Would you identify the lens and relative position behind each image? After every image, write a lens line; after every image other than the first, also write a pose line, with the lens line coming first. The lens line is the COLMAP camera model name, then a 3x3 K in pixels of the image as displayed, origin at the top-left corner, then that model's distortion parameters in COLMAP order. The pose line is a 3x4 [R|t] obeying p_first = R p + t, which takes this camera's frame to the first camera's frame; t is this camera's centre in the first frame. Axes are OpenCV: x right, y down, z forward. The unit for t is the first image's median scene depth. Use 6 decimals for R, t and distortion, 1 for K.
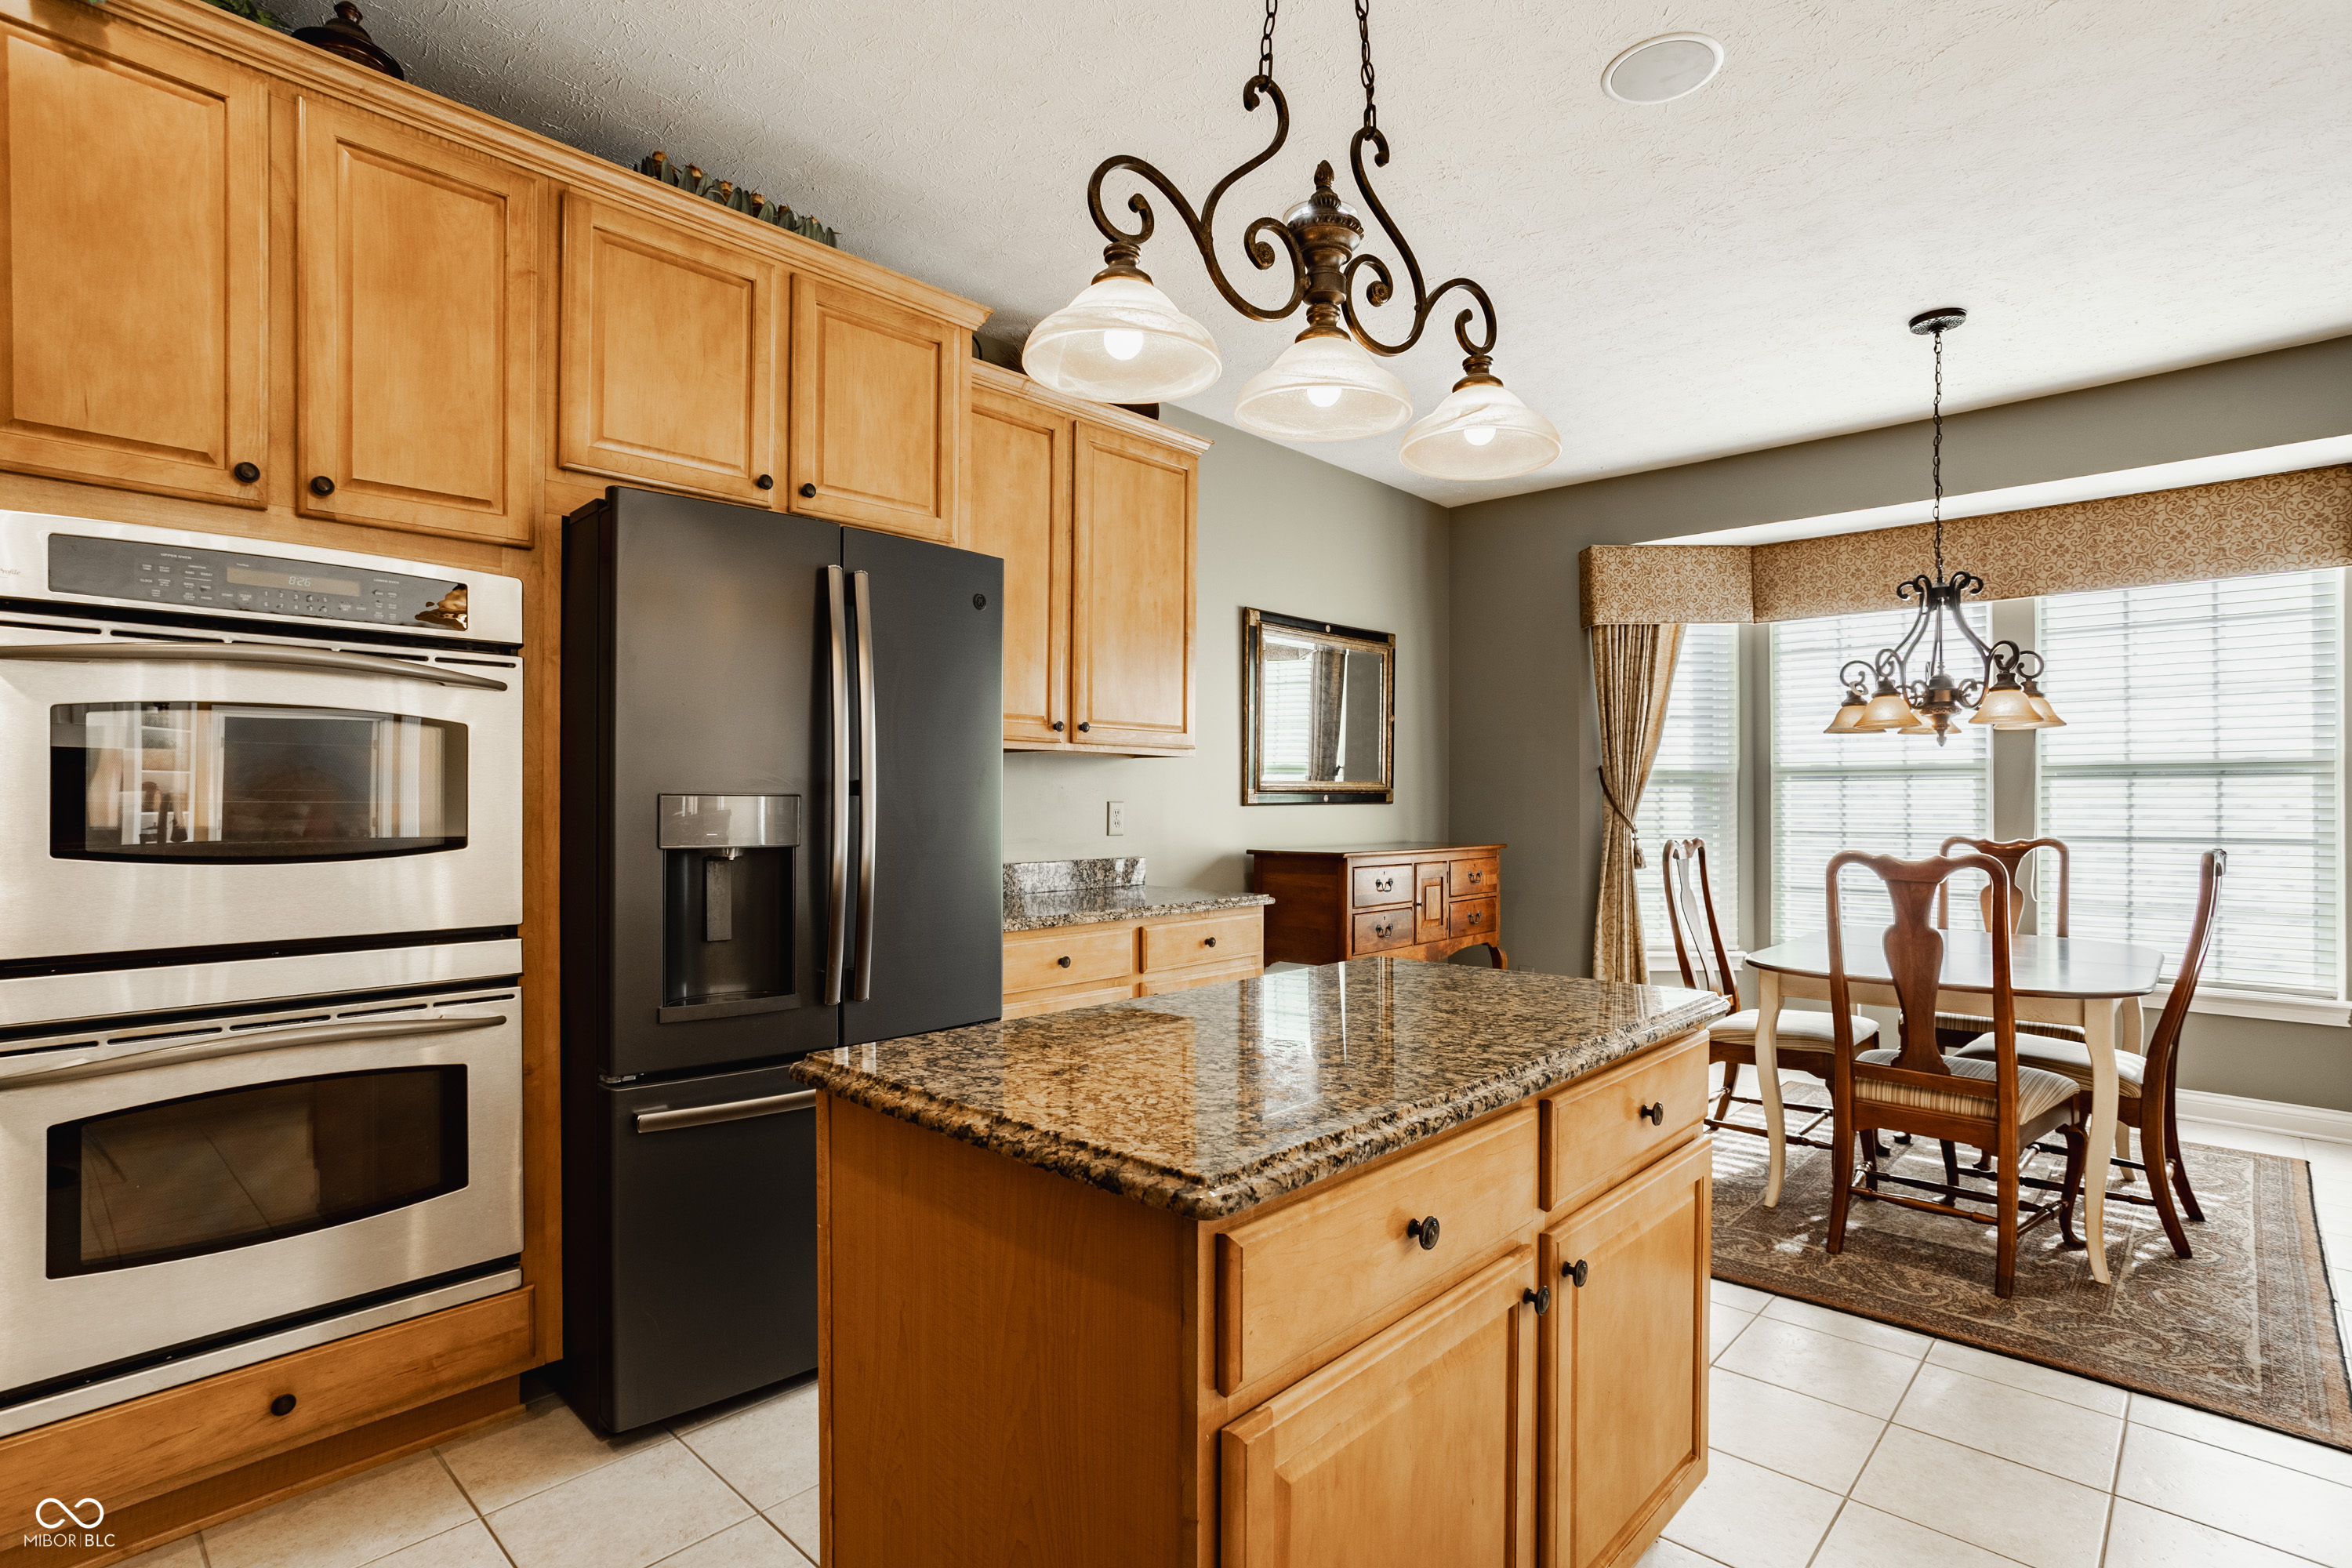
lens RADIAL K [[1136.9, 0, 1176.0], [0, 1136.9, 784.0], [0, 0, 1]] dist [0.000490, 0.000190]
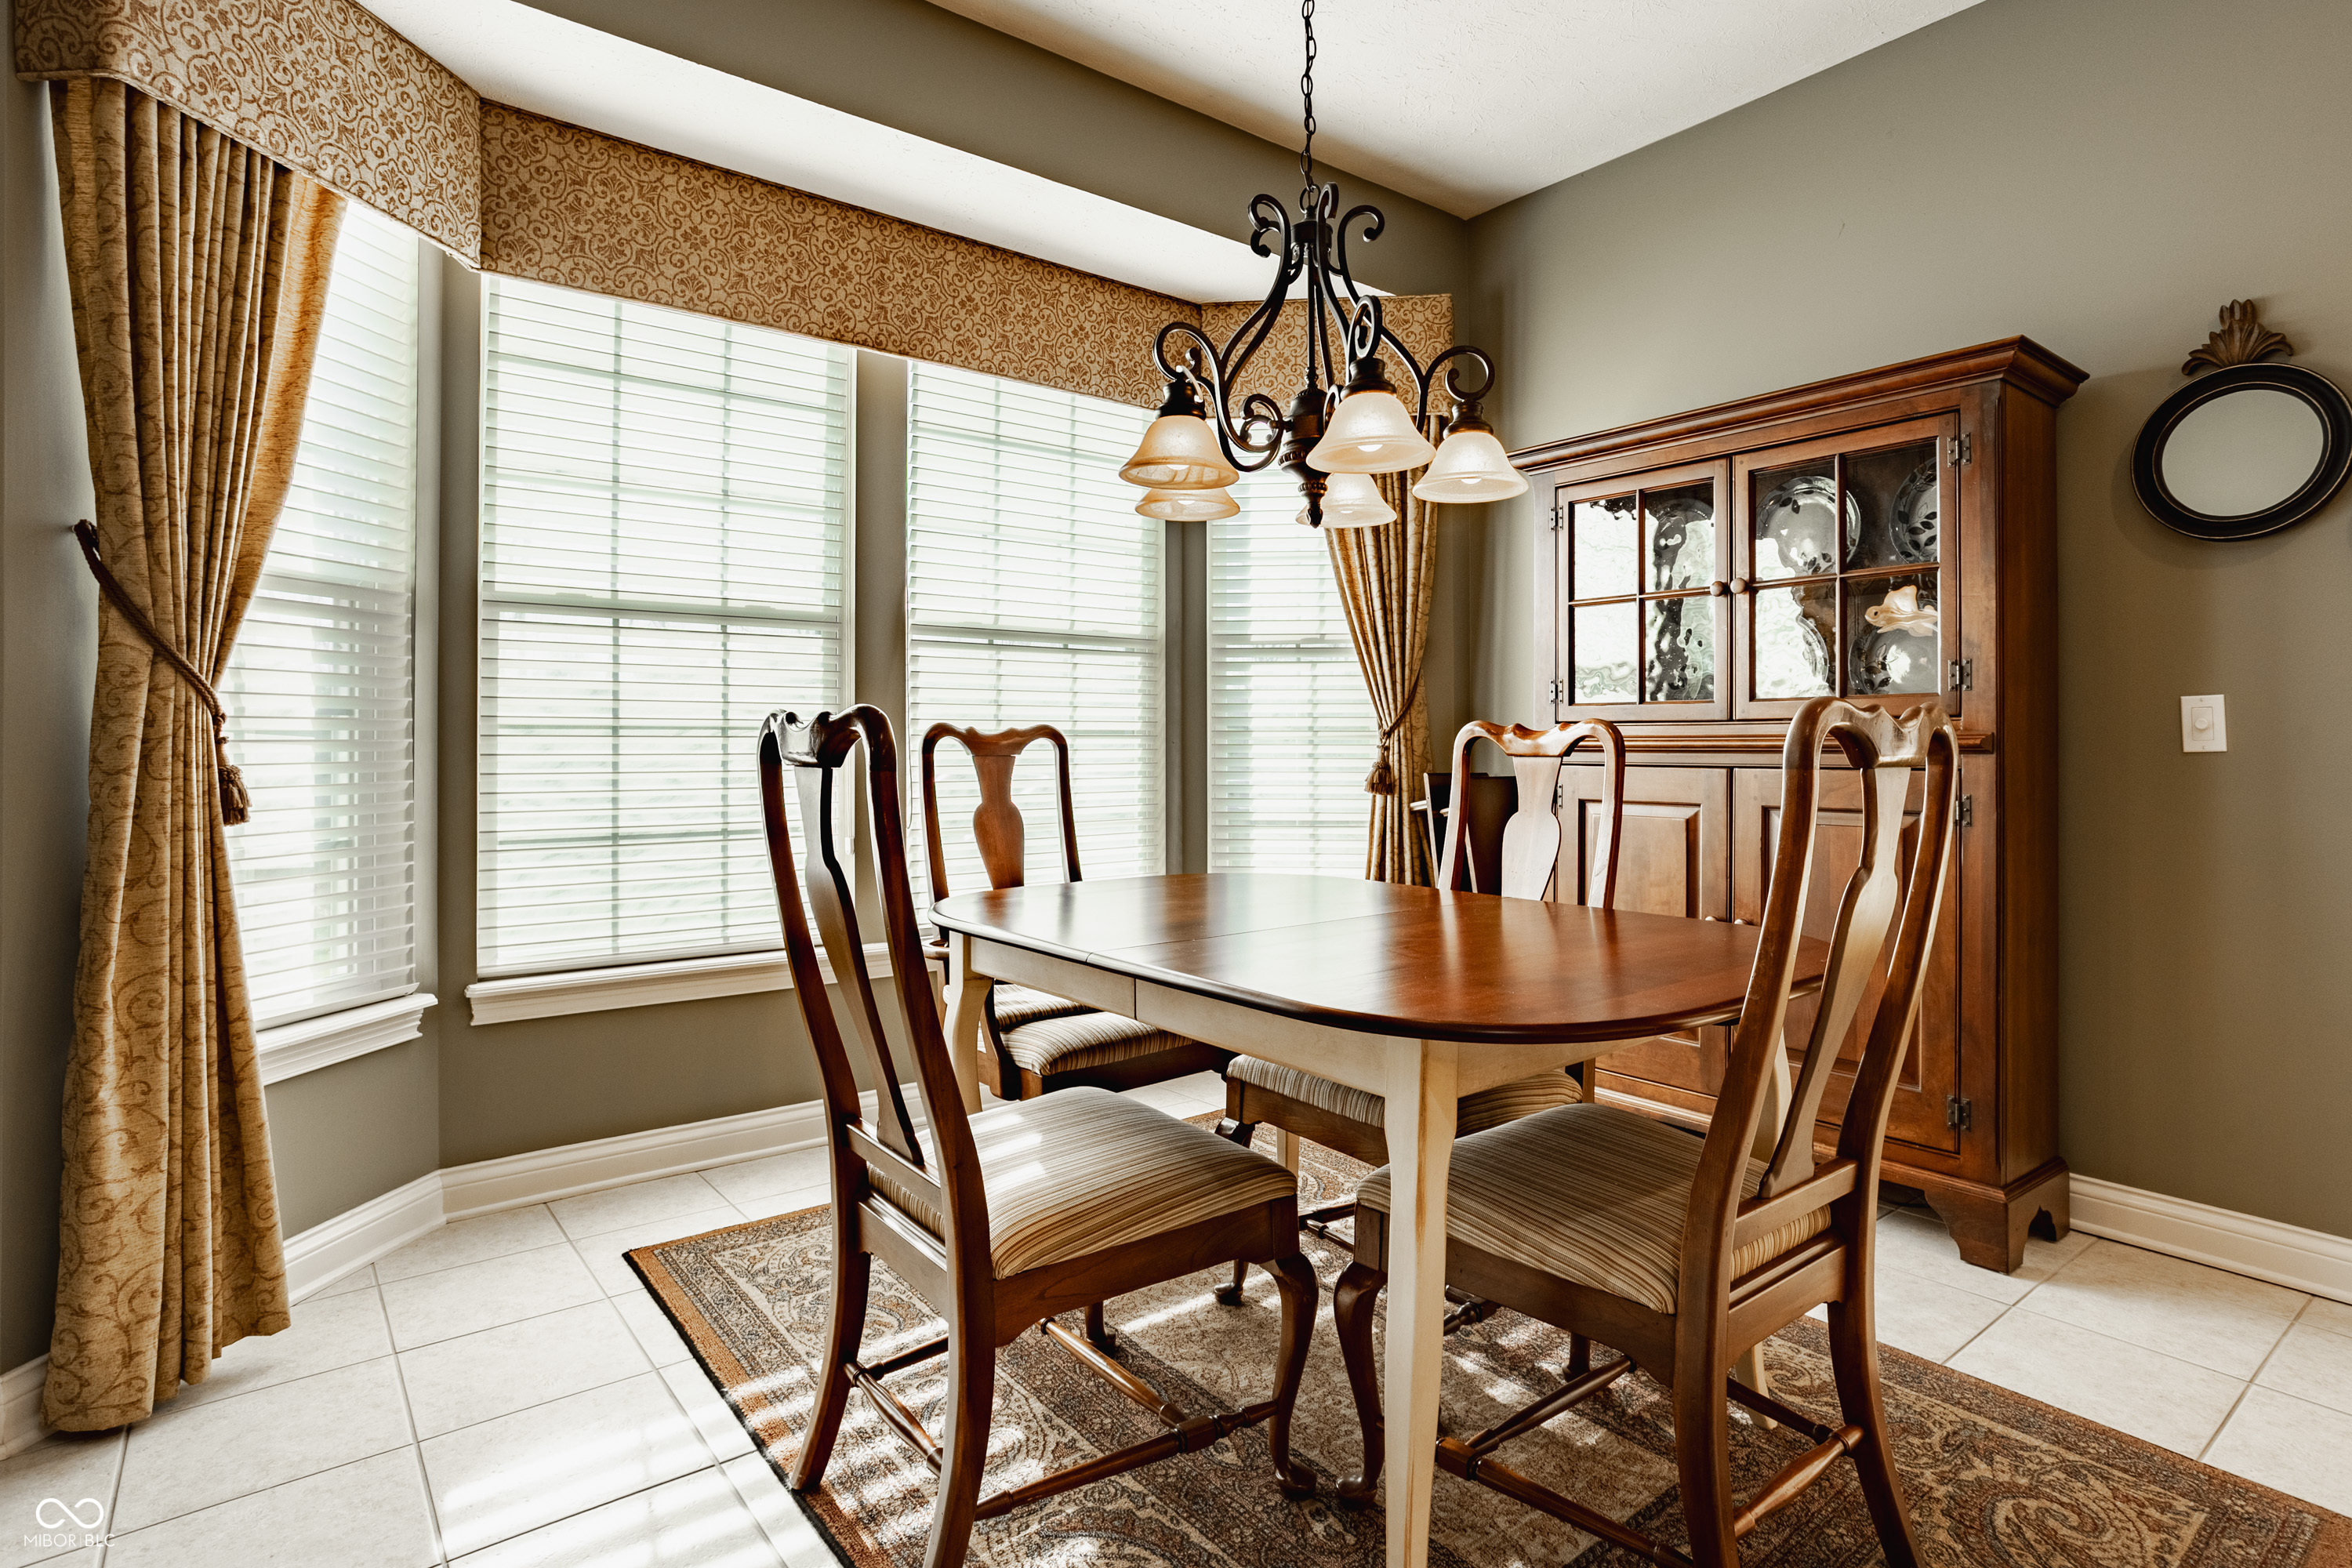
lens RADIAL K [[1169.7, 0, 1181.3], [0, 1169.7, 730.6], [0, 0, 1]] dist [0.001680, 0.000695]
pose [[0.146930, 0.005511, 0.989131, 0.085408], [-0.010361, 0.999938, -0.004032, 0.043924], [-0.989093, -0.009656, 0.146978, 0.650337]]
